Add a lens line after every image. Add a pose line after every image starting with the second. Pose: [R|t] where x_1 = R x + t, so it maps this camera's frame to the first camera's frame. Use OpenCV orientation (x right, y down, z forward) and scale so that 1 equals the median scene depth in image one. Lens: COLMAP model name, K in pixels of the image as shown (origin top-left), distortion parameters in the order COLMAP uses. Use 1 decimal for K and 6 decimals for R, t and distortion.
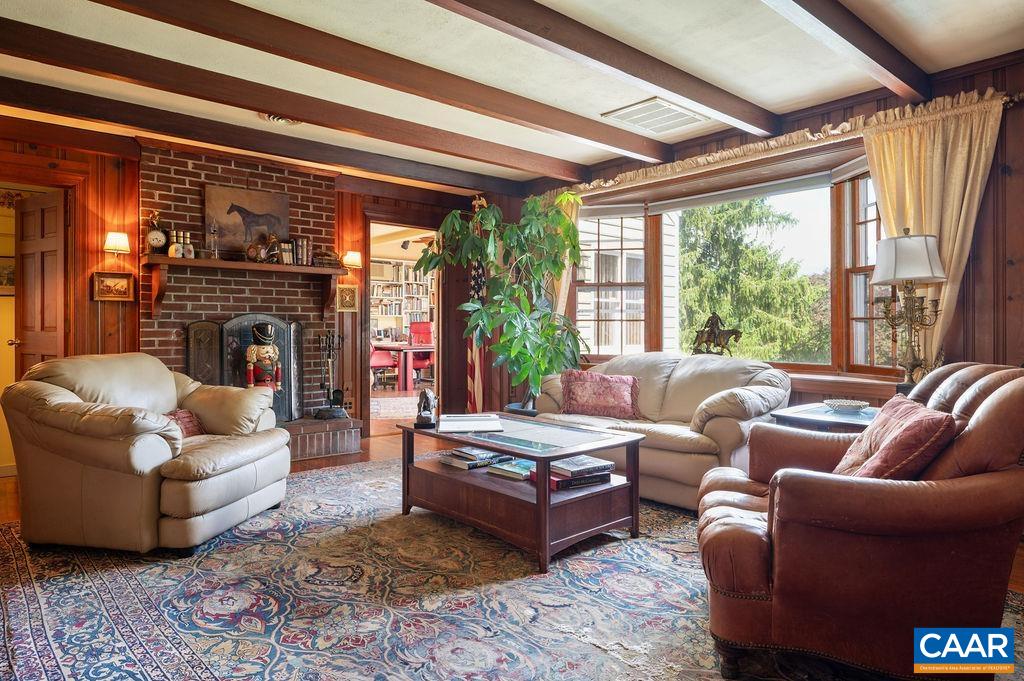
lens RADIAL K [[601.6, 0, 510.5], [0, 601.6, 335.4], [0, 0, 1]] dist [0.000471, 0.000150]
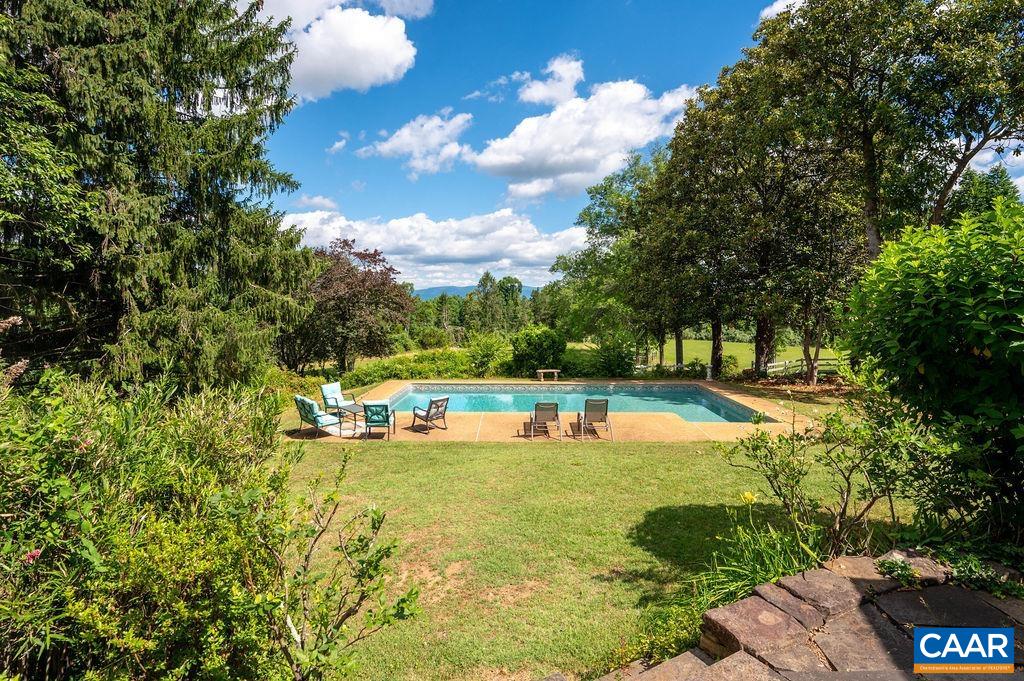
lens RADIAL K [[526.4, 0, 509.7], [0, 526.4, 299.4], [0, 0, 1]] dist [0.000568, 0.000123]
pose [[0.658857, 0.001212, 0.752267, 0.447318], [0.015506, 0.999764, -0.015191, -0.027060], [-0.752108, 0.021673, 0.658683, 1.164036]]
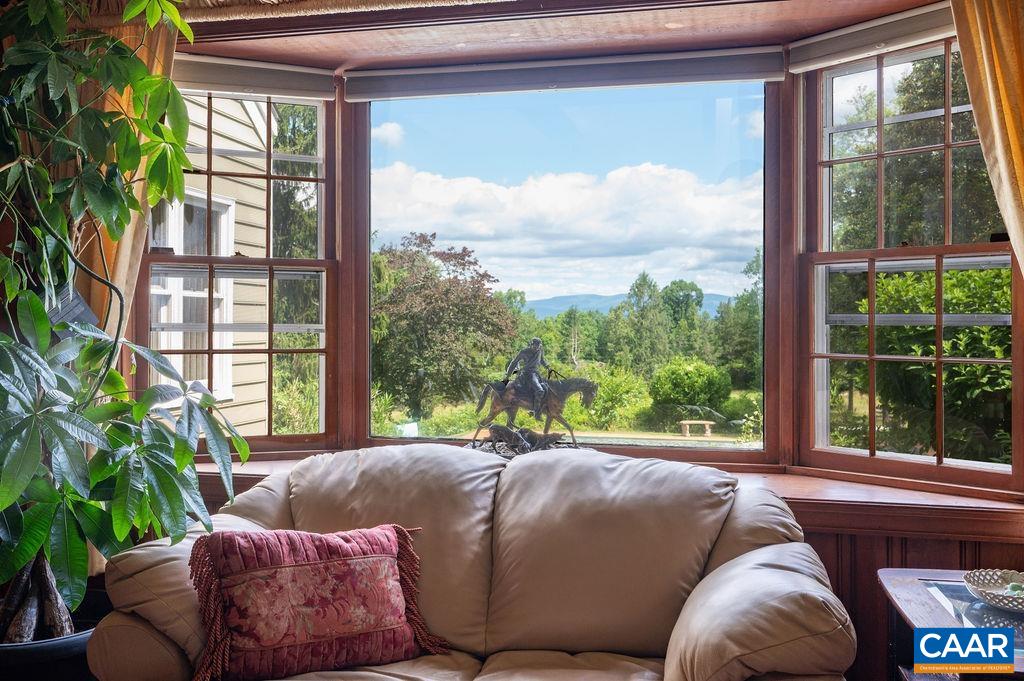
lens RADIAL K [[884.6, 0, 508.8], [0, 884.6, 317.6], [0, 0, 1]] dist [-0.001708, -0.004043]
pose [[0.796437, 0.004796, 0.604703, -0.045257], [0.006558, 0.999841, -0.016568, -0.034411], [-0.604686, 0.017161, 0.796279, 0.400967]]
